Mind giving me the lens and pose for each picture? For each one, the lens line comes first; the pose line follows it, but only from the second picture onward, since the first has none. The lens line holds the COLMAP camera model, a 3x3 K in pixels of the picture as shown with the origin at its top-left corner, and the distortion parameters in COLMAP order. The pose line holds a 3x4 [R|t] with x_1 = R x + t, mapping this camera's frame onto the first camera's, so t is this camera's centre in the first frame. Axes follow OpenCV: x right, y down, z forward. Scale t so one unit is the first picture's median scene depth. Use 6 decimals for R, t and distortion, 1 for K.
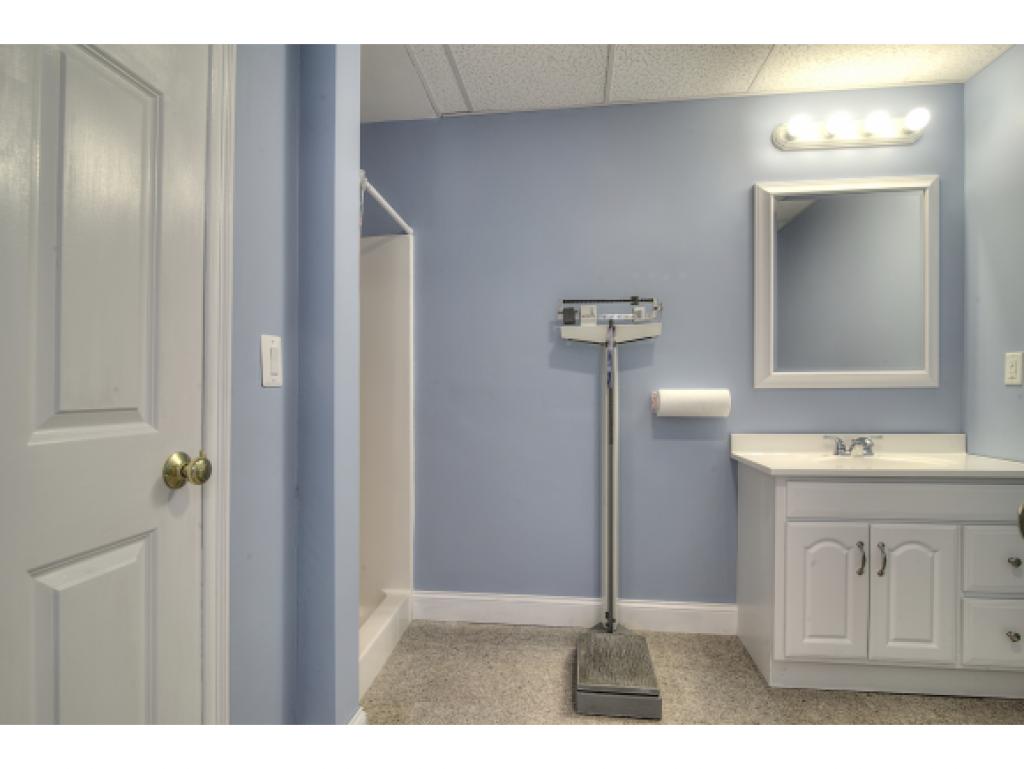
lens RADIAL K [[517.4, 0, 514.7], [0, 517.4, 391.7], [0, 0, 1]] dist [-0.016768, -0.000085]
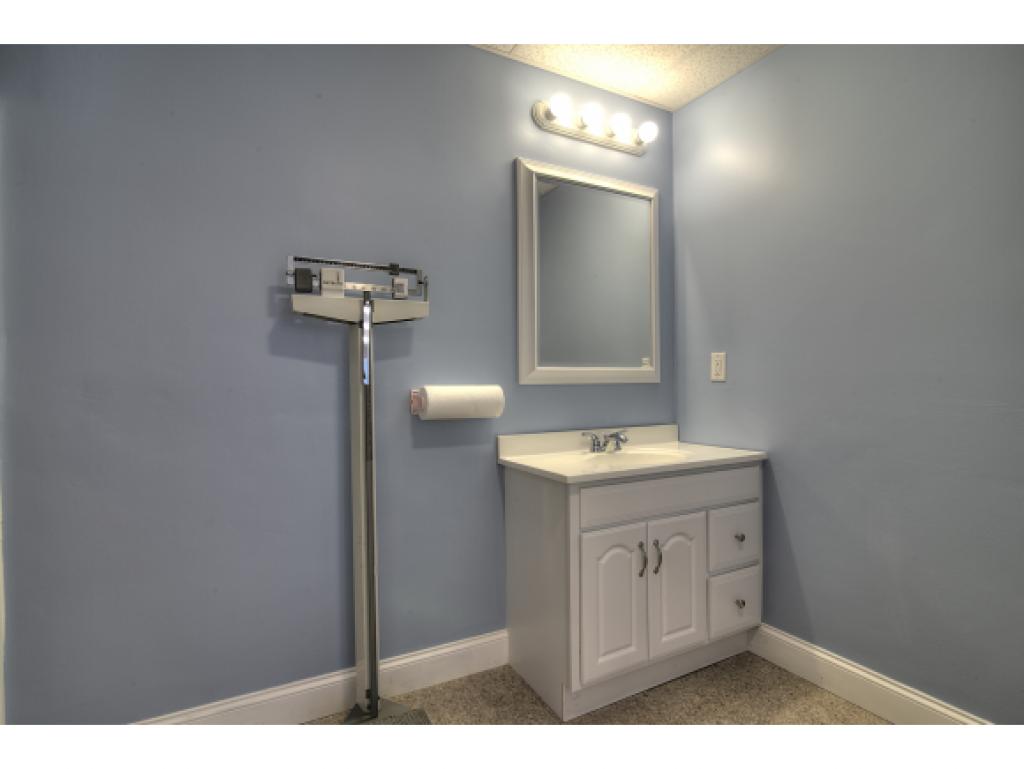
lens RADIAL K [[517.4, 0, 514.7], [0, 517.4, 391.7], [0, 0, 1]] dist [-0.016768, -0.000085]
pose [[0.818543, -0.009666, 0.574365, -0.062922], [0.004338, 0.999934, 0.010646, -0.002992], [-0.574430, -0.006222, 0.818530, 0.273291]]
